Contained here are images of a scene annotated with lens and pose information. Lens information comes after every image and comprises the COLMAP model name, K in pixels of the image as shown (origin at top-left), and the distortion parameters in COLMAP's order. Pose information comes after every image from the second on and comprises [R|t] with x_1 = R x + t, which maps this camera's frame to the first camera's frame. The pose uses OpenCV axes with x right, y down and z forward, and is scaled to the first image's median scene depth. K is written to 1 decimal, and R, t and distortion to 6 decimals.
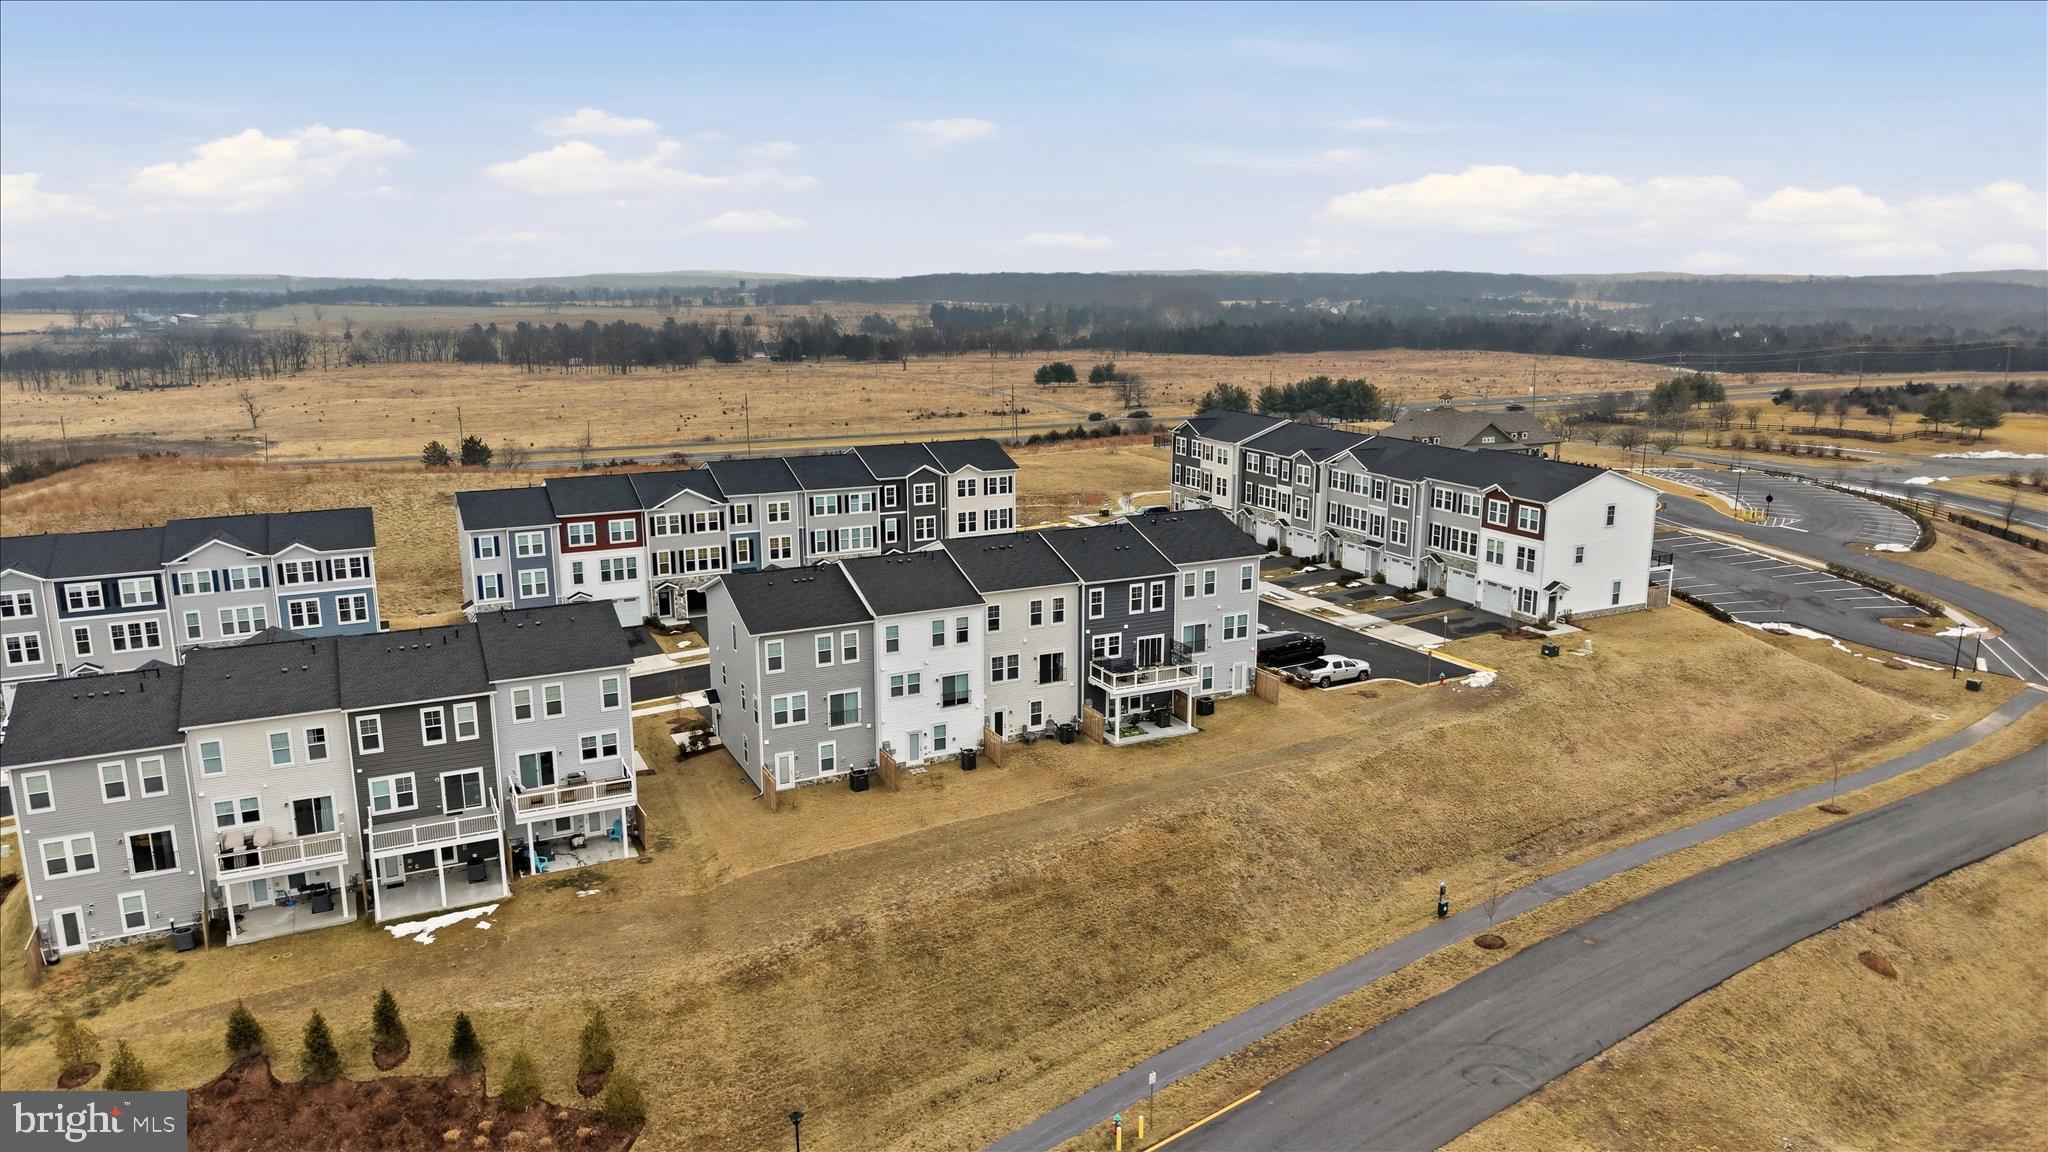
lens RADIAL K [[1421.2, 0, 1024.0], [0, 1421.2, 576.0], [0, 0, 1]] dist [0.096971, -0.137533]
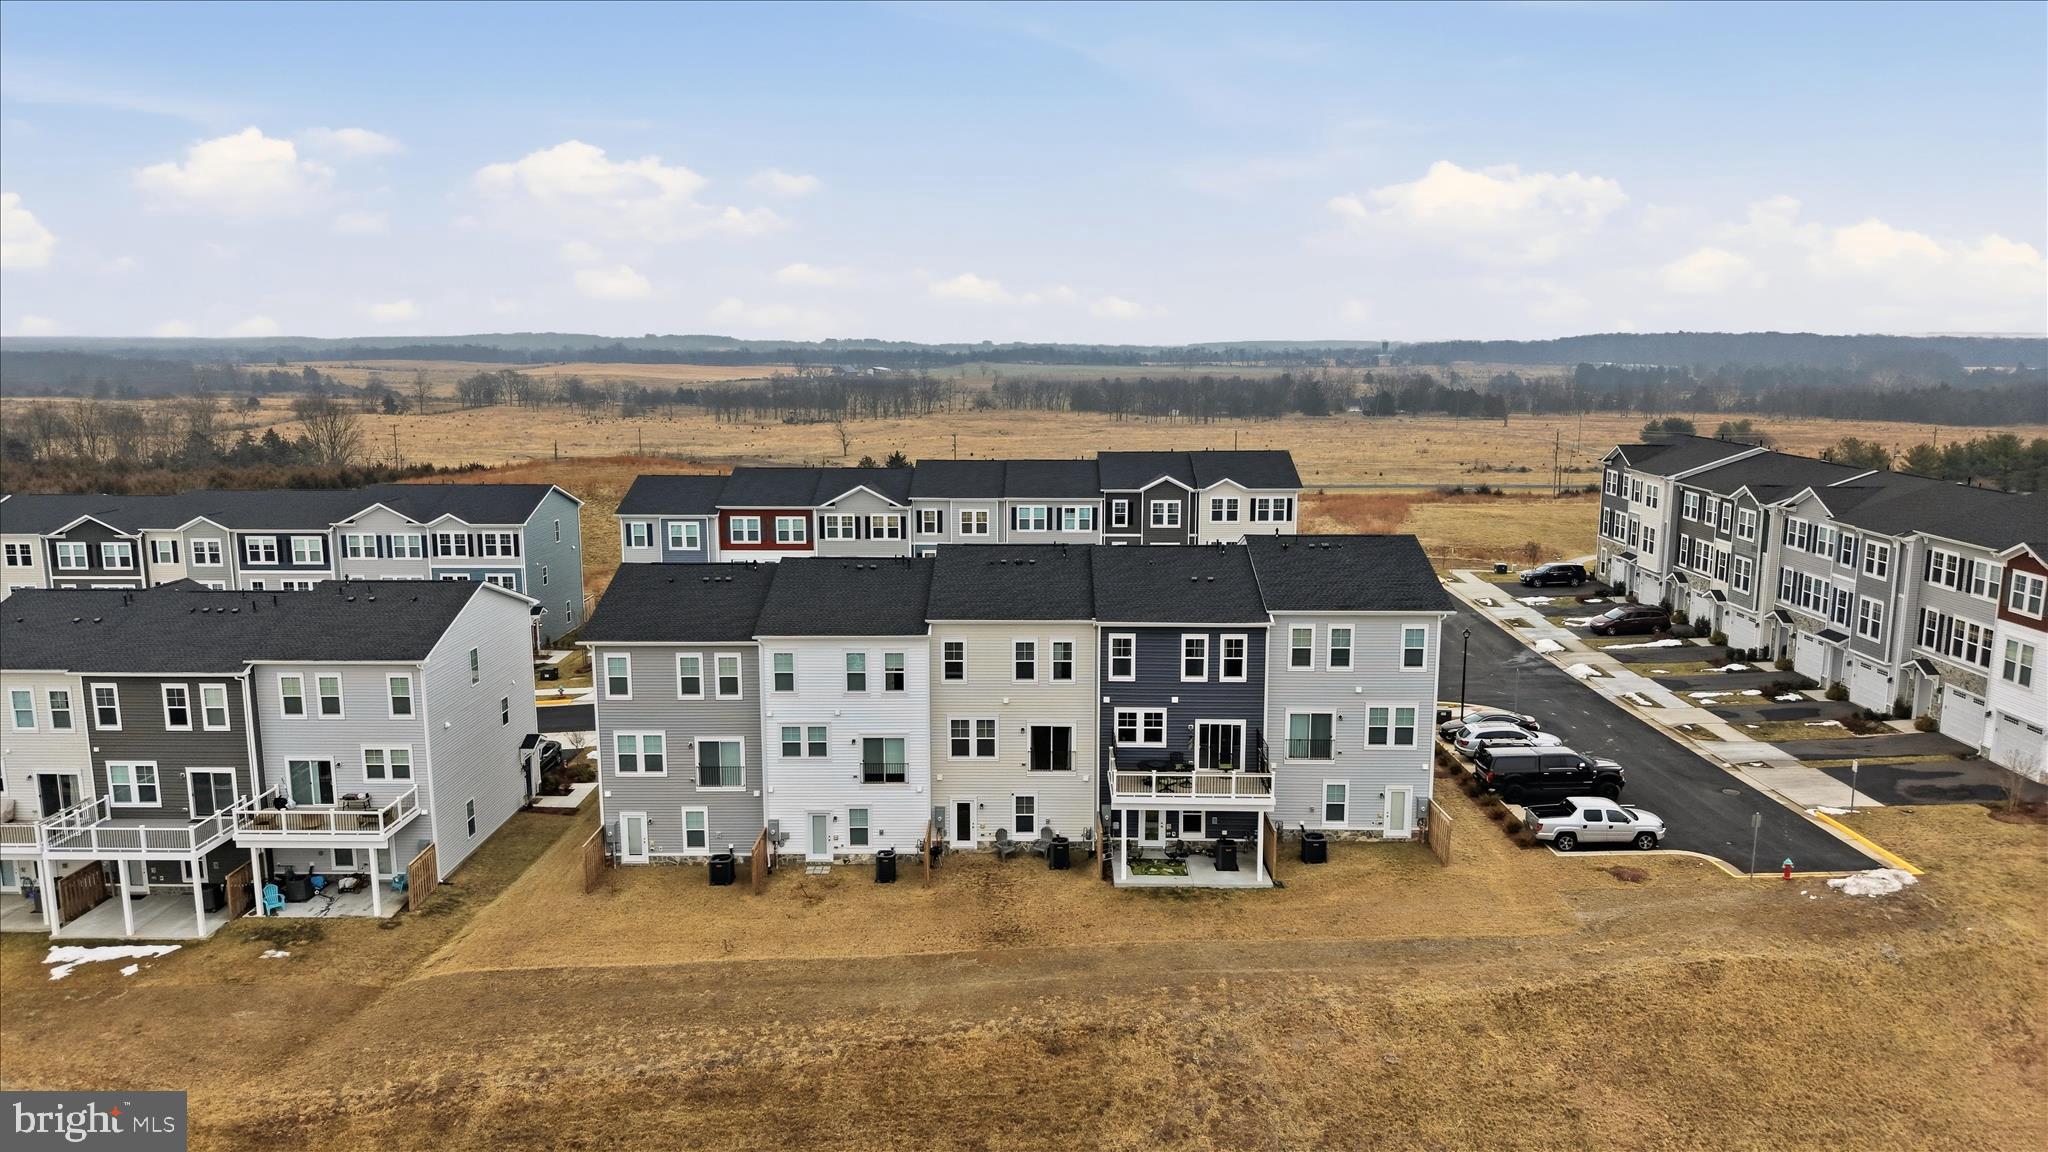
lens RADIAL K [[1400.3, 0, 1024.0], [0, 1400.3, 576.0], [0, 0, 1]] dist [0.036318, -0.041751]
pose [[0.888002, 0.079144, -0.452977, 0.285953], [-0.100854, 0.994613, -0.023933, 0.002363], [0.448643, 0.066937, 0.891201, 0.404423]]
